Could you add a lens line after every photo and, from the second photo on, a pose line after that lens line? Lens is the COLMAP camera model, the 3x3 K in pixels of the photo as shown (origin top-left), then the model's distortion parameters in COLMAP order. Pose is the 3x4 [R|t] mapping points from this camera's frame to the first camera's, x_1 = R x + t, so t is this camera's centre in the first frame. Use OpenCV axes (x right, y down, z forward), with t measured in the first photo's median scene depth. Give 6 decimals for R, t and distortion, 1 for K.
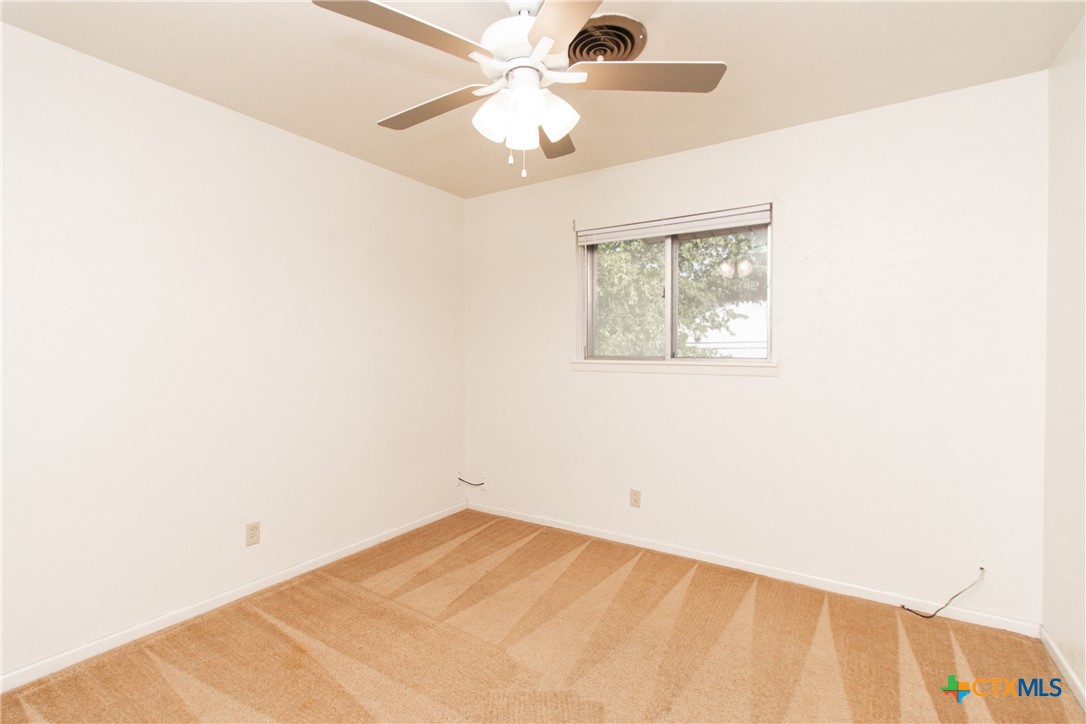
lens RADIAL K [[480.3, 0, 544.9], [0, 480.3, 358.0], [0, 0, 1]] dist [-0.000652, -0.000372]
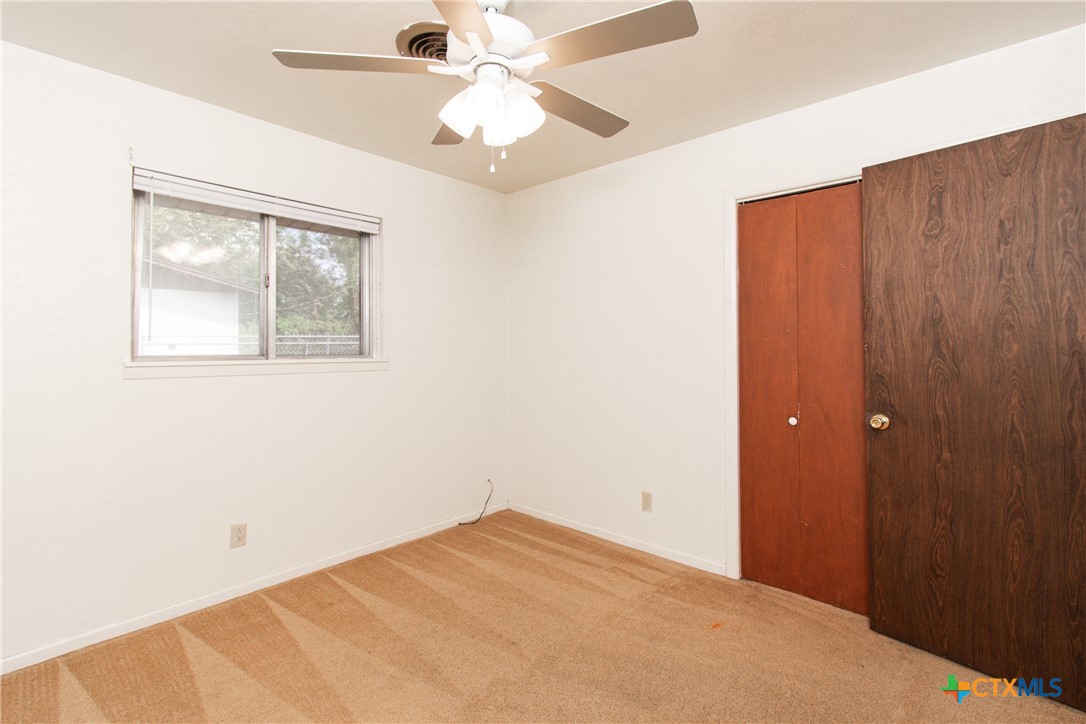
lens RADIAL K [[476.3, 0, 544.2], [0, 476.3, 339.3], [0, 0, 1]] dist [0.000943, -0.000069]
pose [[0.206451, 0.014581, 0.978348, -0.590959], [0.015393, 0.999717, -0.018148, -0.009291], [-0.978336, 0.018806, 0.206168, 0.425283]]
